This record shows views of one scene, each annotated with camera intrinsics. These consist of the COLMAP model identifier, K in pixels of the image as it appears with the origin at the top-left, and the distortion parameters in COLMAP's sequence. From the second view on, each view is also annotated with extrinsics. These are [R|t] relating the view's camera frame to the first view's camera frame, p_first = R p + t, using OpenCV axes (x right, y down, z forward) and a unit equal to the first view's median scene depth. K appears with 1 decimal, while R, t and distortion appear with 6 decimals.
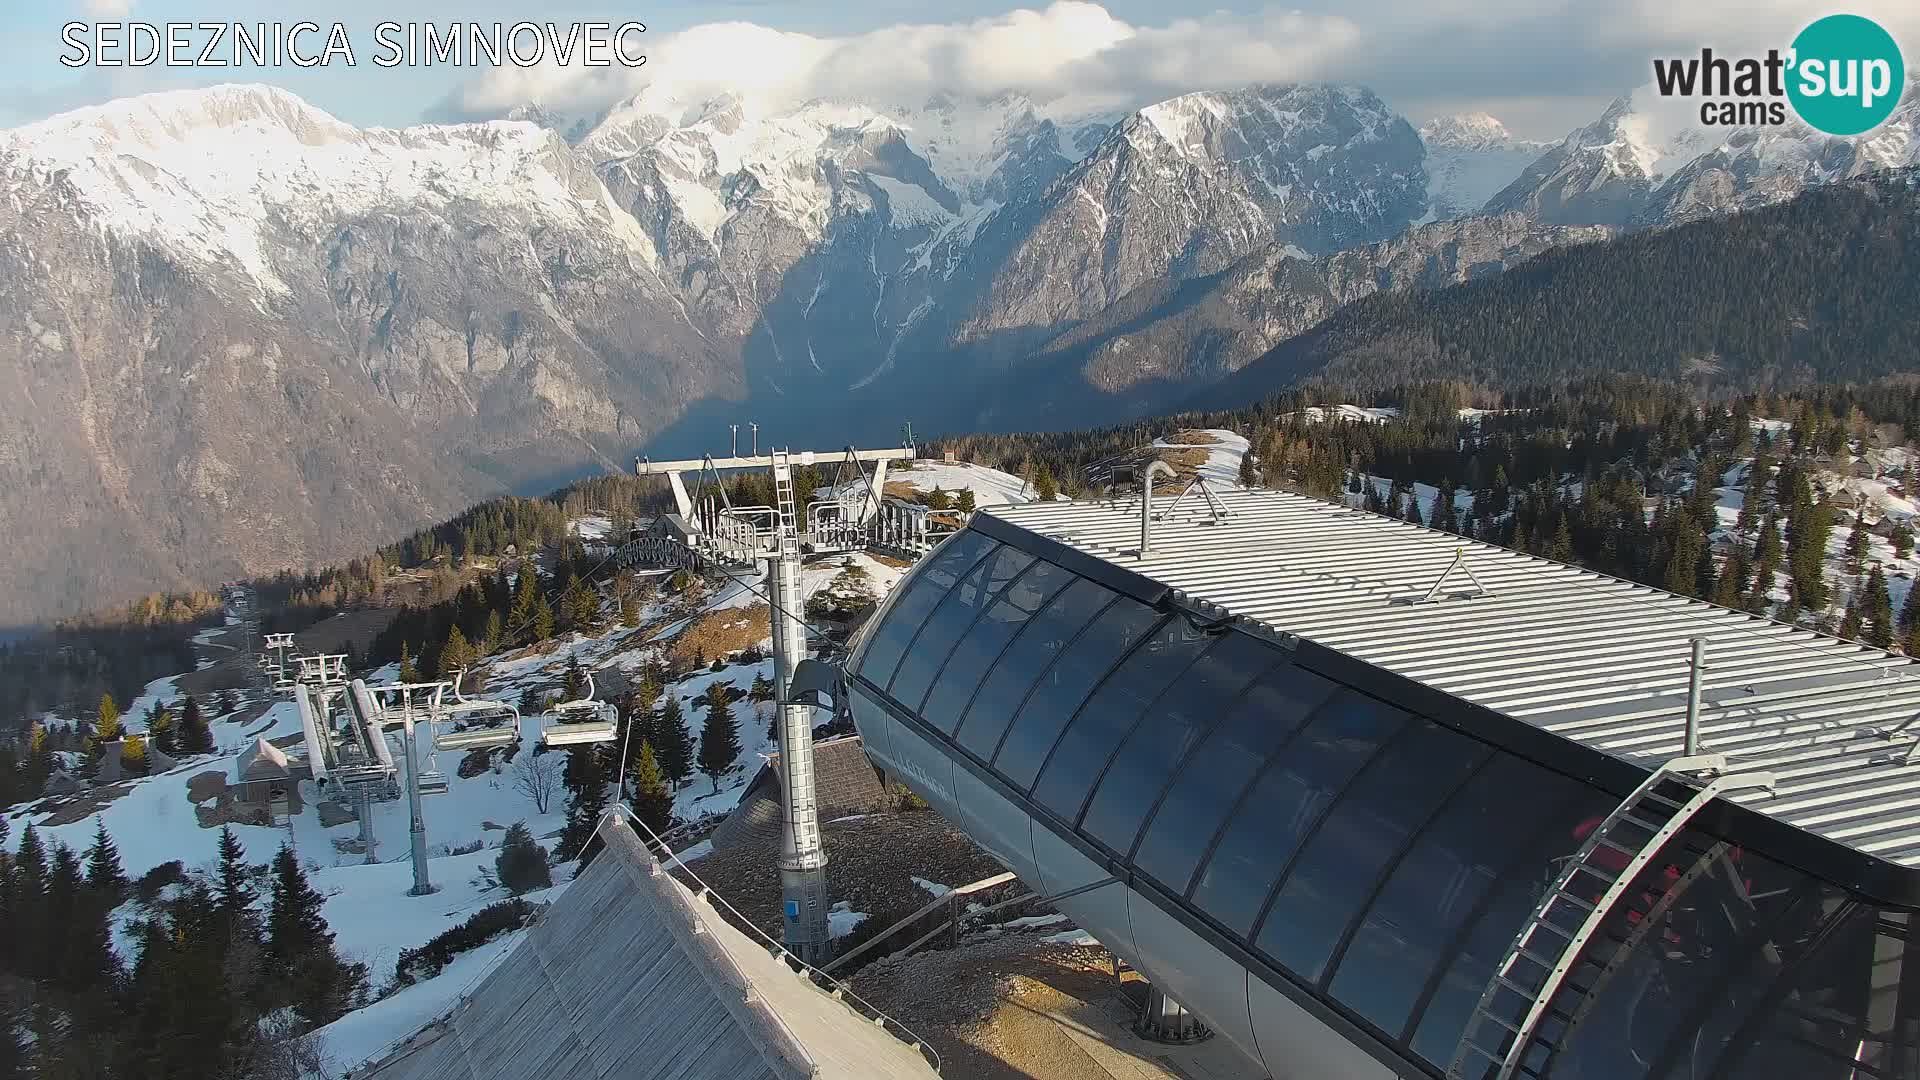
lens RADIAL K [[1774.2, 0, 960.0], [0, 1774.2, 540.0], [0, 0, 1]] dist [-0.186590, 0.188335]
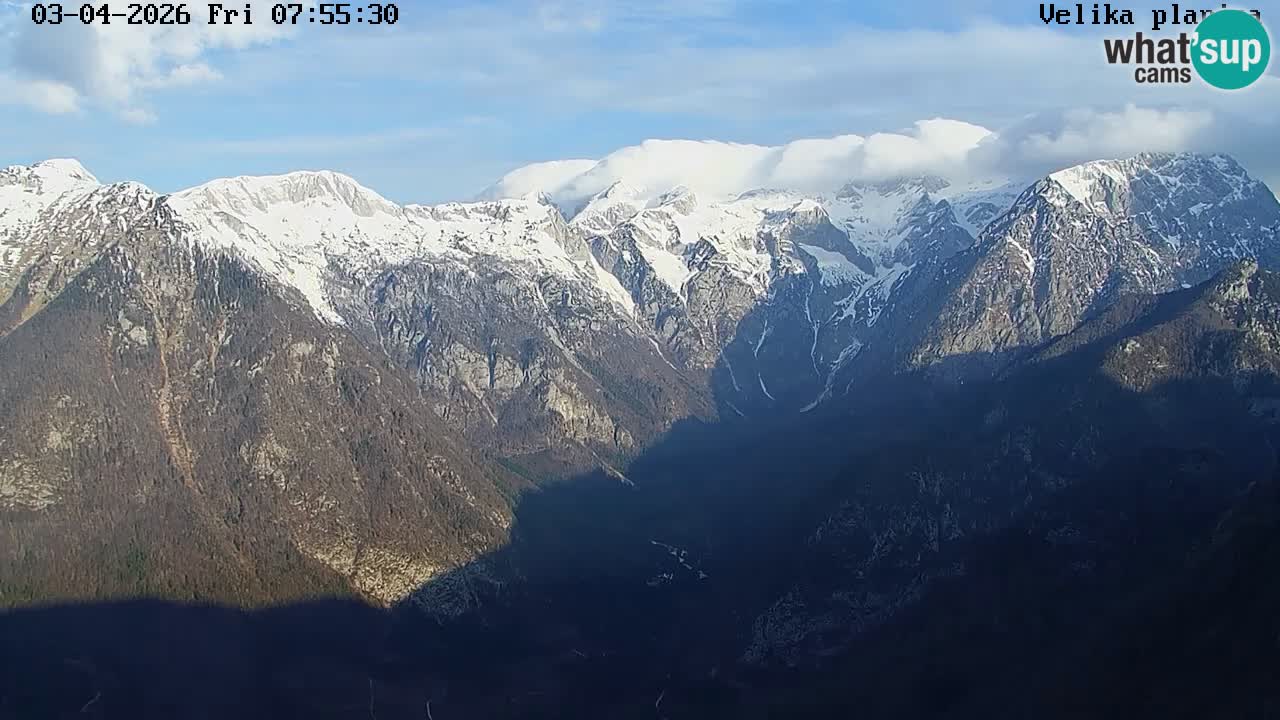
lens RADIAL K [[1232.4, 0, 640.0], [0, 1232.4, 360.0], [0, 0, 1]] dist [-0.207329, 0.182943]
pose [[0.992823, -0.000743, -0.119594, -0.076080], [-0.017167, 0.988741, -0.148651, 0.005503], [0.118358, 0.149637, 0.981631, 0.182079]]
